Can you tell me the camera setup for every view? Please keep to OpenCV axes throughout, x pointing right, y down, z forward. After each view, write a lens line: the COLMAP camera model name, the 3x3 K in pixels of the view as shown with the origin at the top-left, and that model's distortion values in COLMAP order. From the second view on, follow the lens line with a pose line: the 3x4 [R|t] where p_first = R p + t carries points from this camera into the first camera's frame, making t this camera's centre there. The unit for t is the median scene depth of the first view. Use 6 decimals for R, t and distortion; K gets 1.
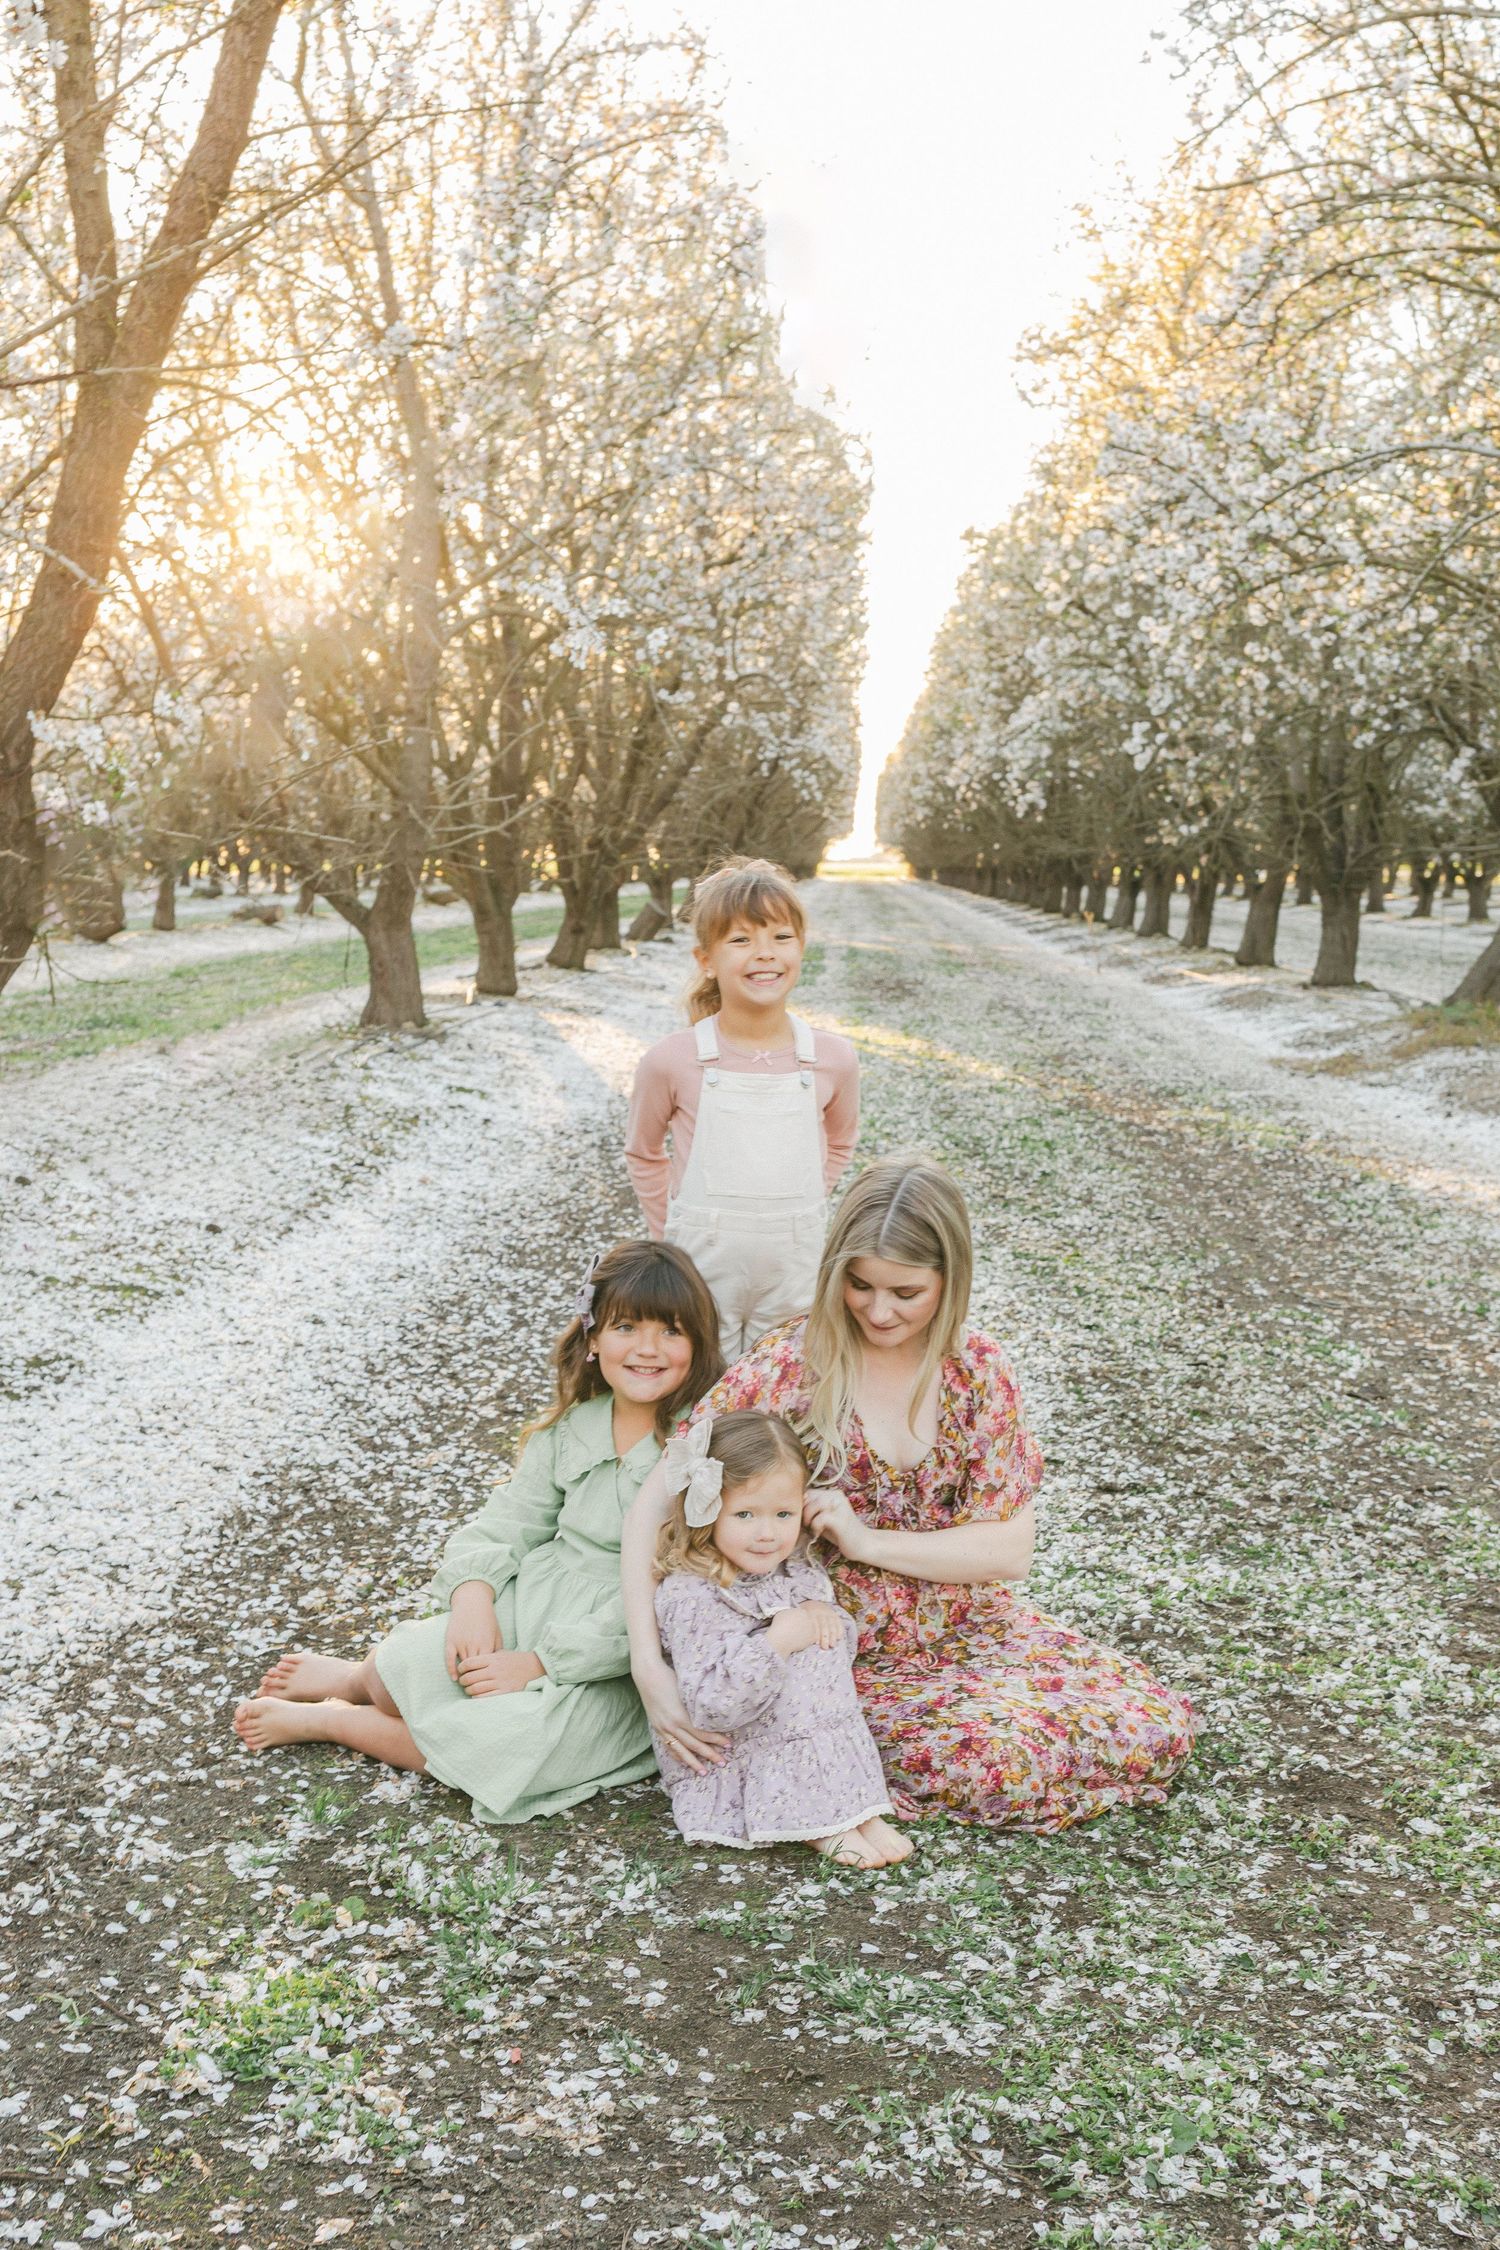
lens RADIAL K [[2531.6, 0, 591.4], [0, 2531.6, 1304.5], [0, 0, 1]] dist [0.005560, -0.017353]
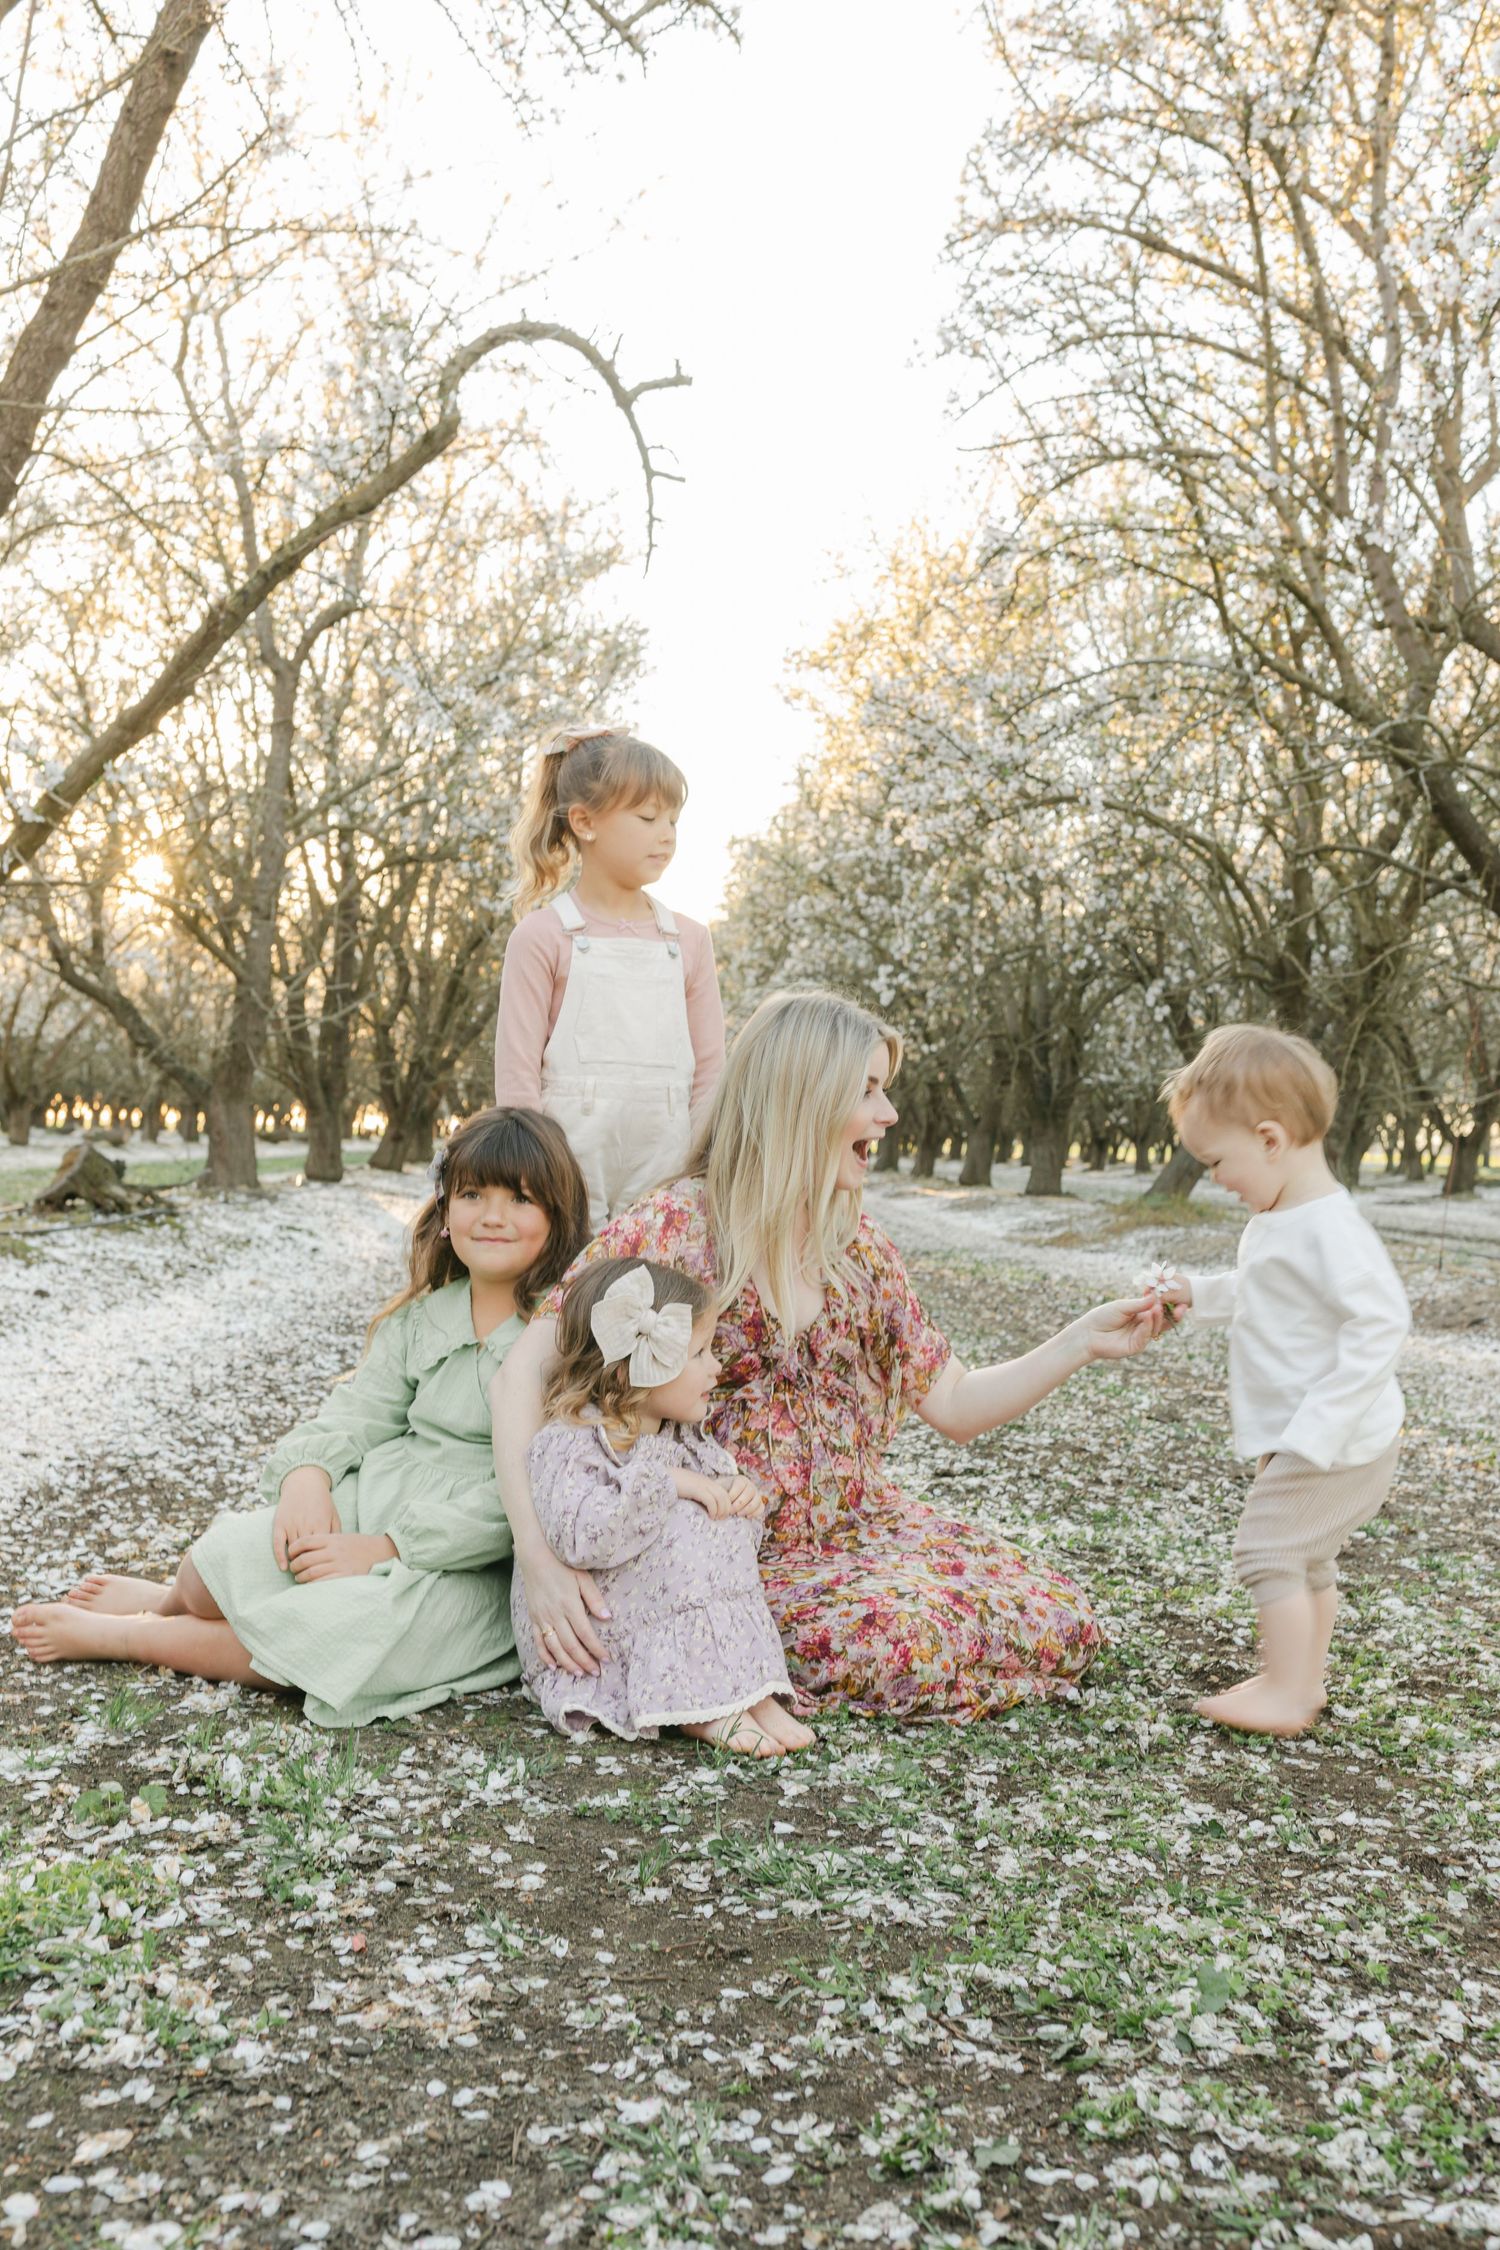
lens RADIAL K [[2159.8, 0, 758.1], [0, 2159.8, 1130.9], [0, 0, 1]] dist [0.012363, -0.023268]
pose [[0.986409, 0.028432, 0.161831, -0.014292], [0.000307, 0.984594, -0.174857, 0.101608], [-0.164310, 0.172530, 0.971203, 0.176506]]
